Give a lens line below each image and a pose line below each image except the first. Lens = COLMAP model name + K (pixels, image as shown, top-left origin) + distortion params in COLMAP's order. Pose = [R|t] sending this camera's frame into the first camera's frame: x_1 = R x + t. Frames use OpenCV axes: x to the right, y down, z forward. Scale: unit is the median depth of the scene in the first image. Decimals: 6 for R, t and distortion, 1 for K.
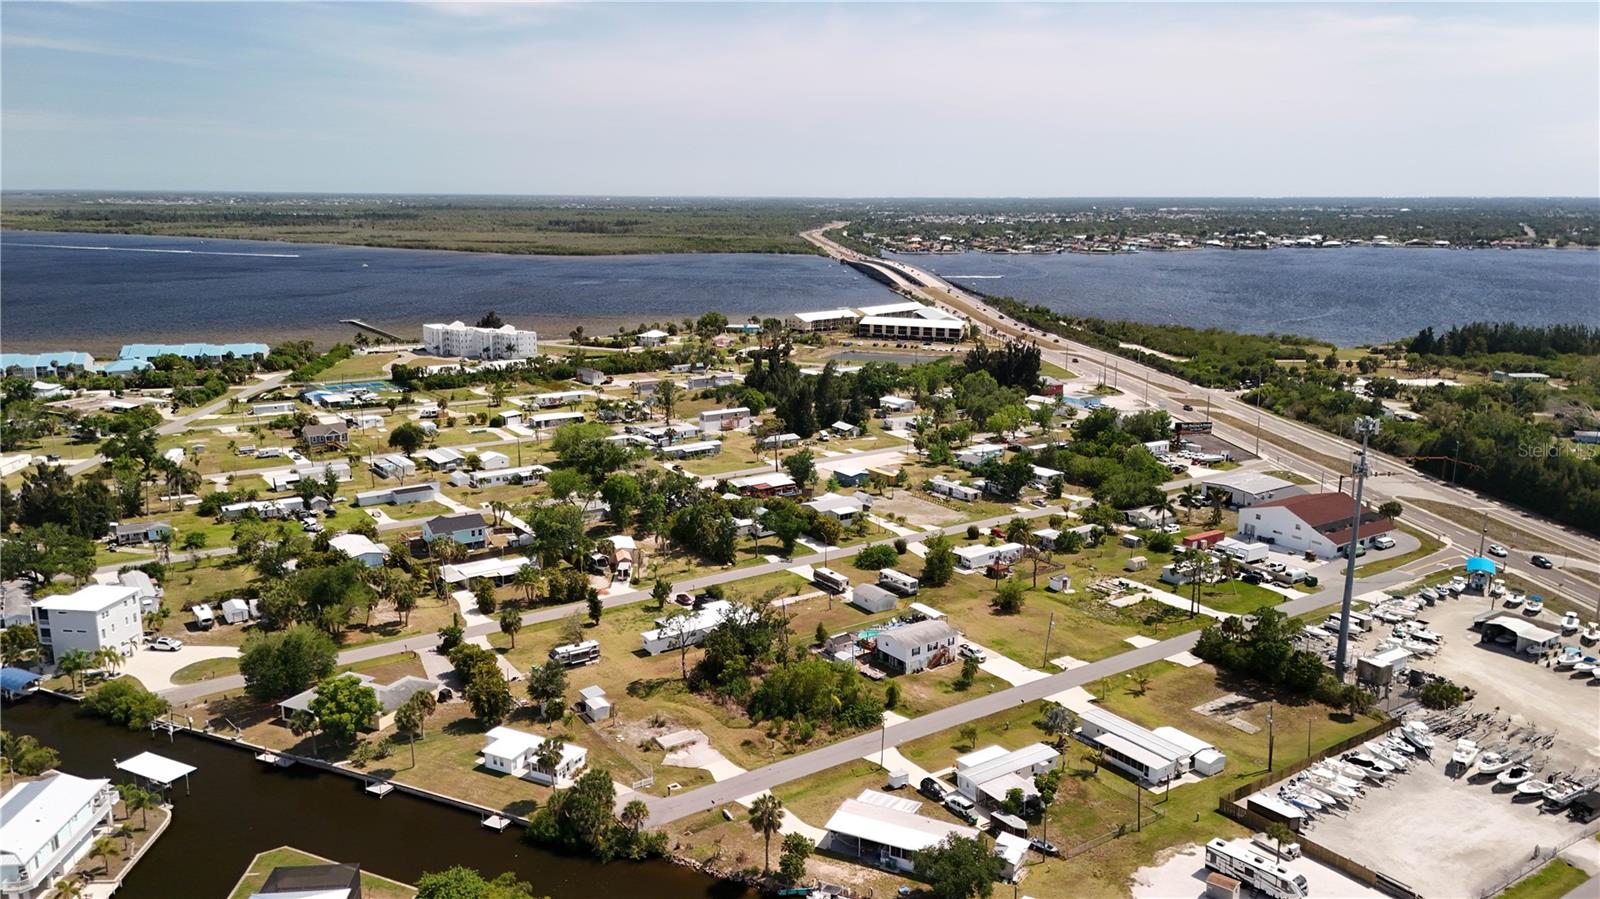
lens RADIAL K [[1176.7, 0, 793.3], [0, 1176.7, 440.9], [0, 0, 1]] dist [0.071023, -0.062614]
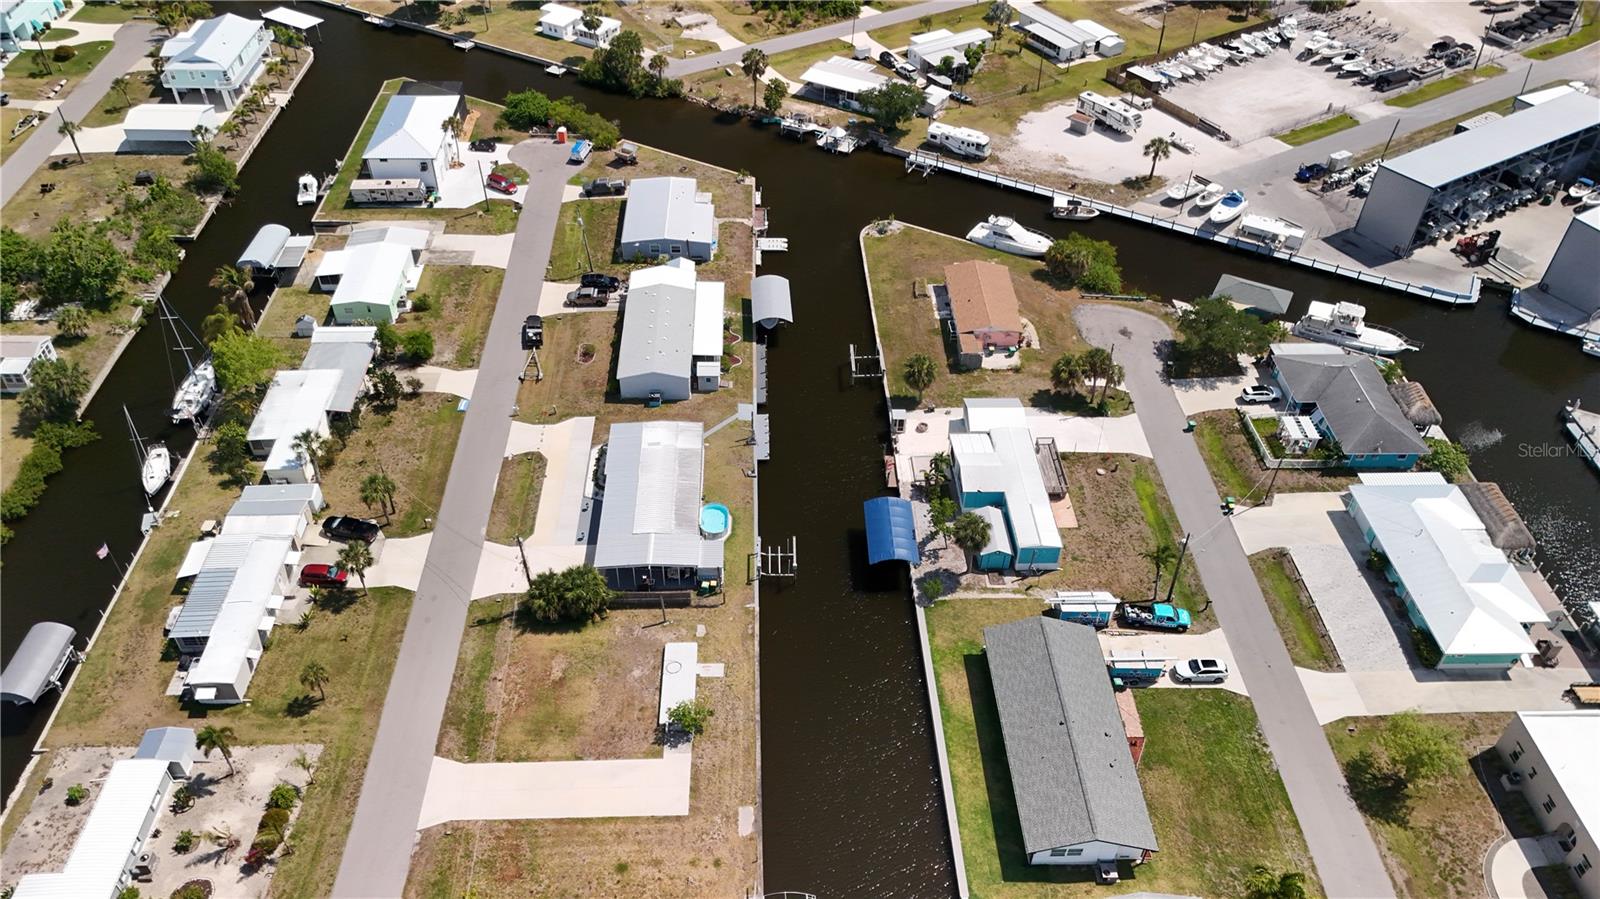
lens RADIAL K [[1171.3, 0, 795.4], [0, 1171.3, 451.1], [0, 0, 1]] dist [0.068965, -0.063963]
pose [[0.998893, 0.039624, -0.025357, 0.041972], [-0.021796, 0.867495, 0.496968, 0.016574], [0.041689, -0.495865, 0.867398, -0.213221]]
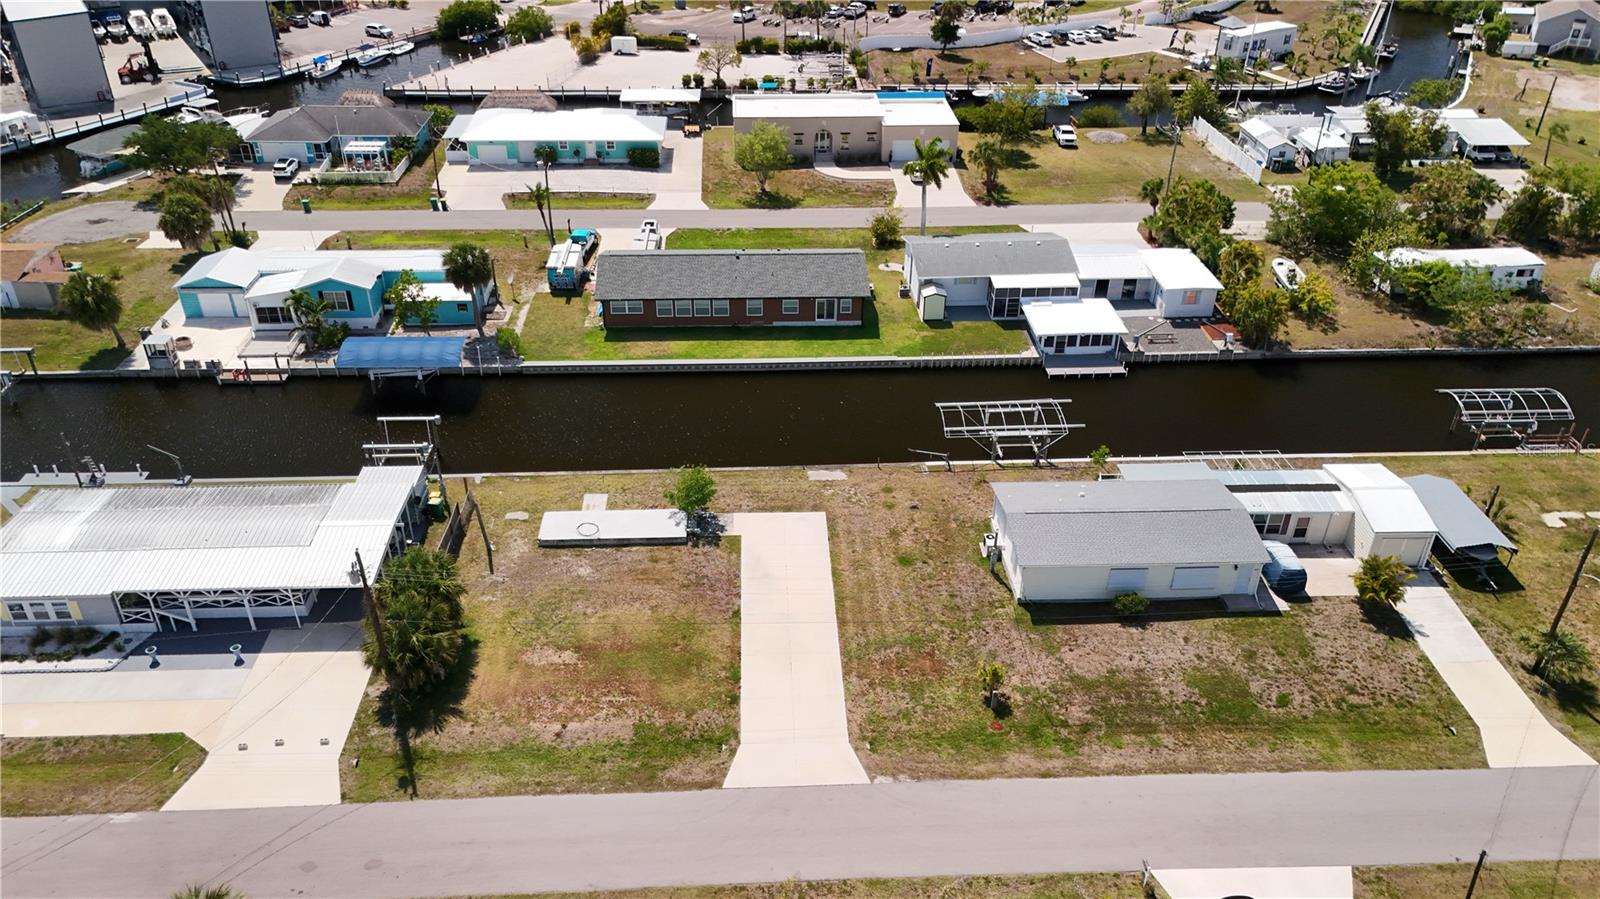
lens RADIAL K [[1176.7, 0, 793.3], [0, 1176.7, 440.9], [0, 0, 1]] dist [0.071023, -0.062614]
pose [[0.029070, -0.522334, 0.852245, -0.239336], [0.197998, 0.838721, 0.507291, 0.144679], [-0.979771, 0.153996, 0.127803, 0.026583]]
